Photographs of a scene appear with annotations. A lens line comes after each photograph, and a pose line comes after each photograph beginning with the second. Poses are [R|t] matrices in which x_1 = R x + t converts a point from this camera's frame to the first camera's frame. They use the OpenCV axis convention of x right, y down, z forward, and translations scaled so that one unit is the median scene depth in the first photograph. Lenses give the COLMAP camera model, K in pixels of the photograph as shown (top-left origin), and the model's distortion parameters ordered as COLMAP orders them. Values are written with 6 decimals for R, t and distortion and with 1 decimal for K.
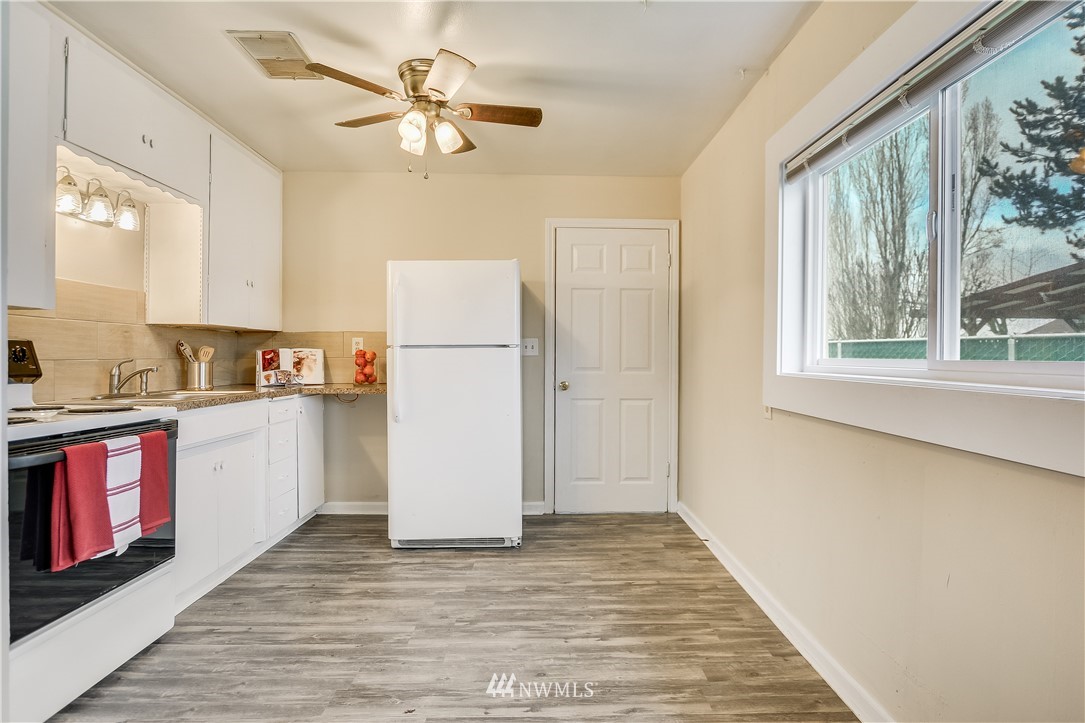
lens RADIAL K [[559.4, 0, 546.4], [0, 559.4, 354.8], [0, 0, 1]] dist [-0.002302, 0.000753]
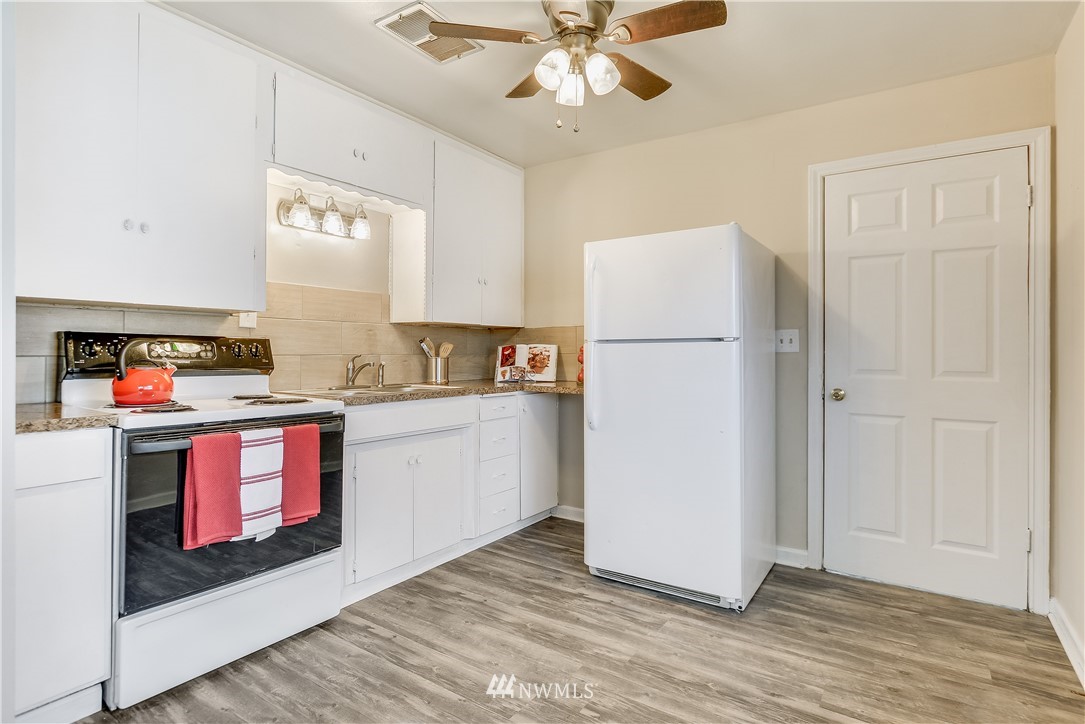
lens RADIAL K [[549.8, 0, 556.6], [0, 549.8, 346.7], [0, 0, 1]] dist [-0.001918, 0.001762]
pose [[0.823294, -0.003232, -0.567606, 0.169781], [-0.001183, 0.999972, -0.007411, -0.000413], [0.567614, 0.006773, 0.823267, 0.274403]]
